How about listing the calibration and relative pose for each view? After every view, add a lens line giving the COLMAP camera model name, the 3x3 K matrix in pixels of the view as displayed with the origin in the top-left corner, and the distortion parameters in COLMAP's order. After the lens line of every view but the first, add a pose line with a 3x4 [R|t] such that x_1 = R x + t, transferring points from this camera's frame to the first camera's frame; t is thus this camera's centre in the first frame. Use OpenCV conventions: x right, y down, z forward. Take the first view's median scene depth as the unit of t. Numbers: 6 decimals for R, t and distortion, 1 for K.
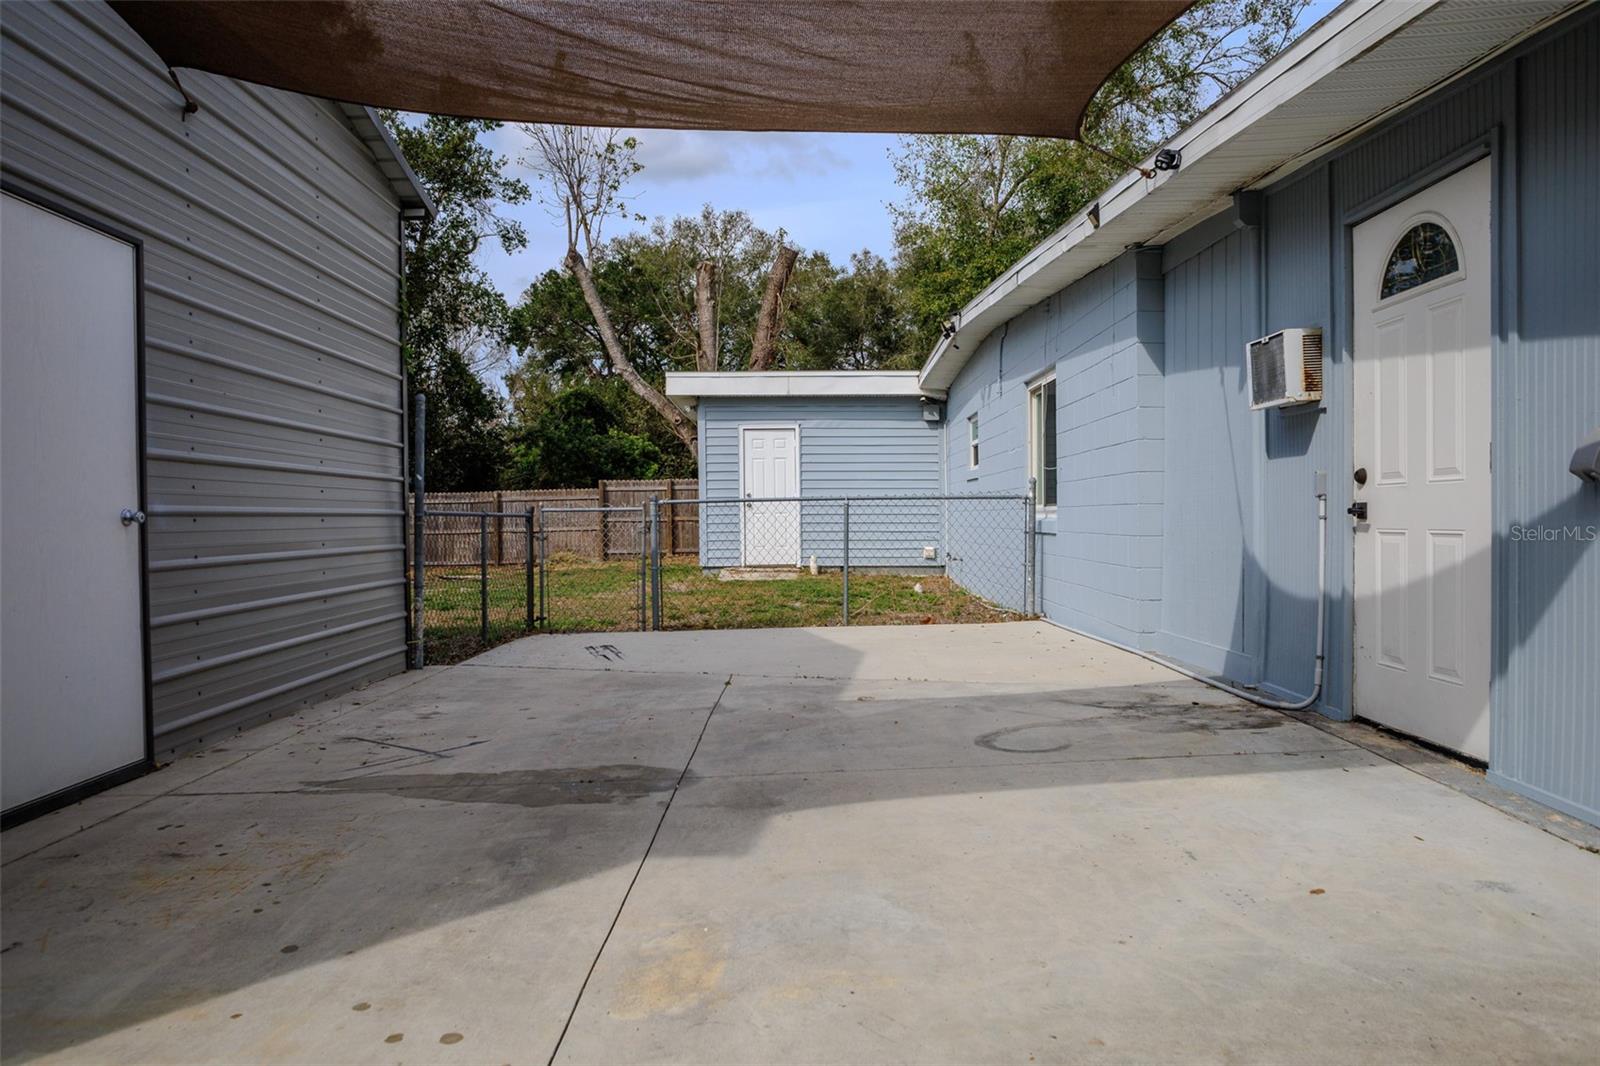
lens RADIAL K [[1076.3, 0, 791.1], [0, 1076.3, 530.8], [0, 0, 1]] dist [-0.079170, 0.039293]
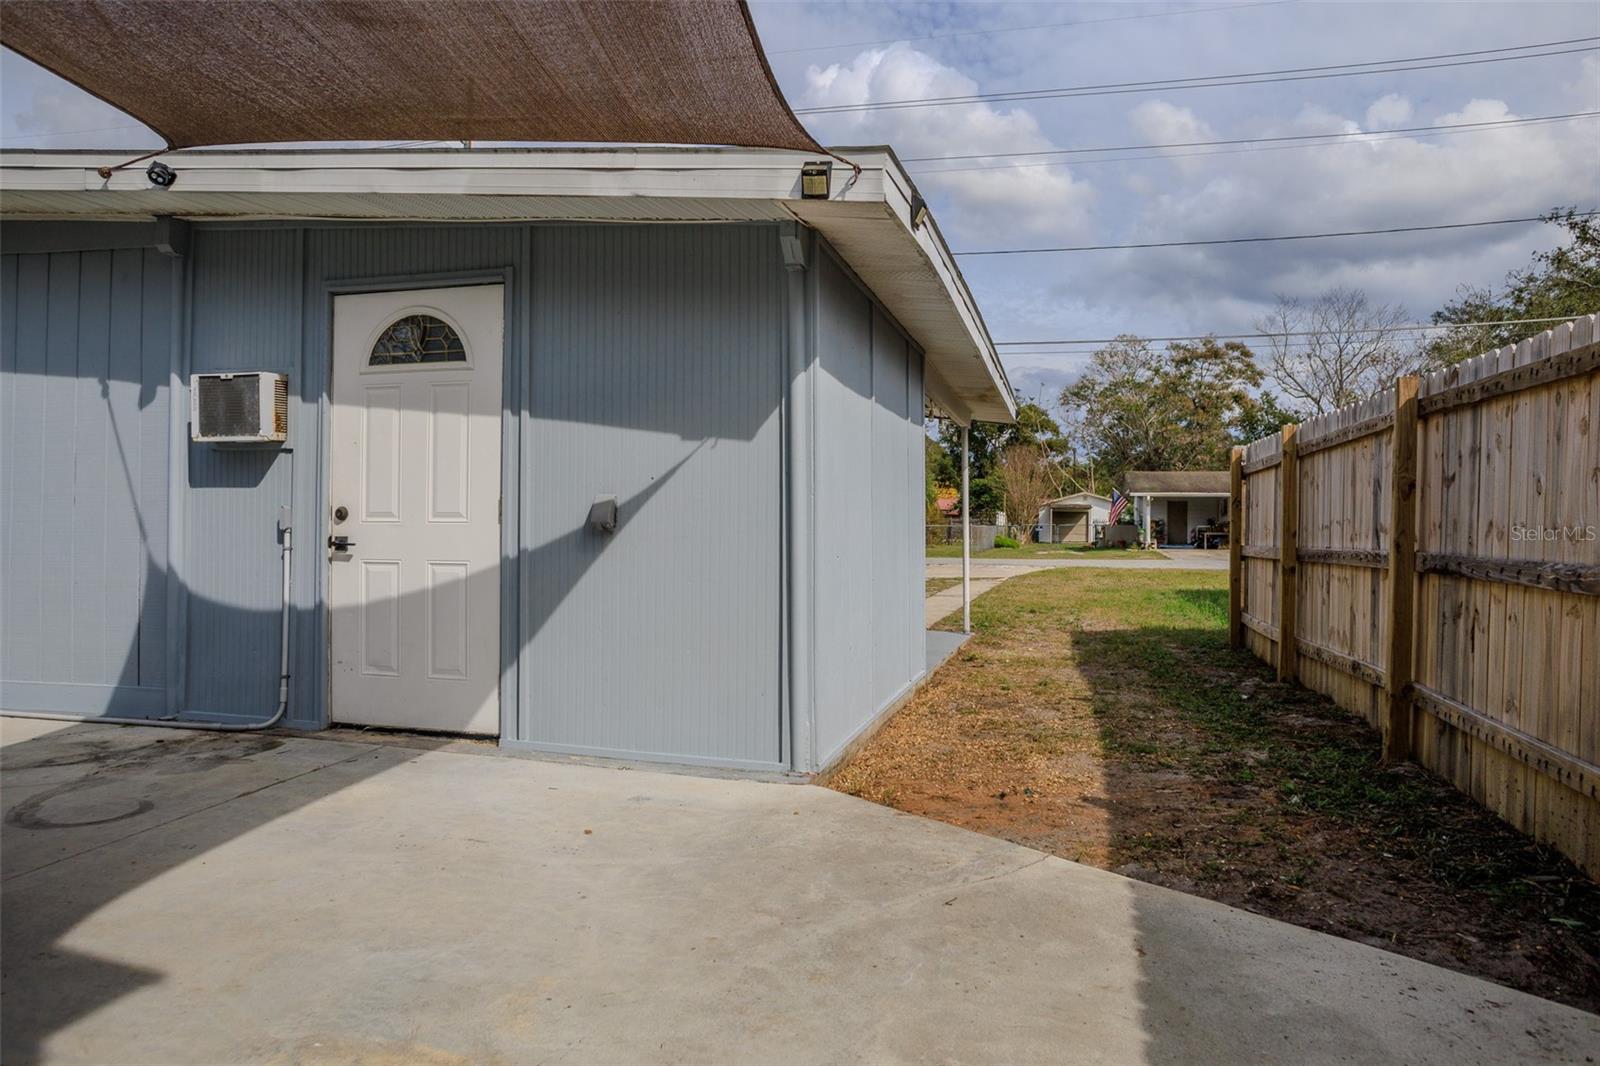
lens RADIAL K [[1076.3, 0, 801.0], [0, 1076.3, 535.1], [0, 0, 1]] dist [-0.079170, 0.039293]
pose [[0.243400, 0.007107, 0.969900, -0.548625], [0.002439, 0.999966, -0.007939, -0.021150], [-0.969923, 0.004298, 0.243374, 0.277943]]
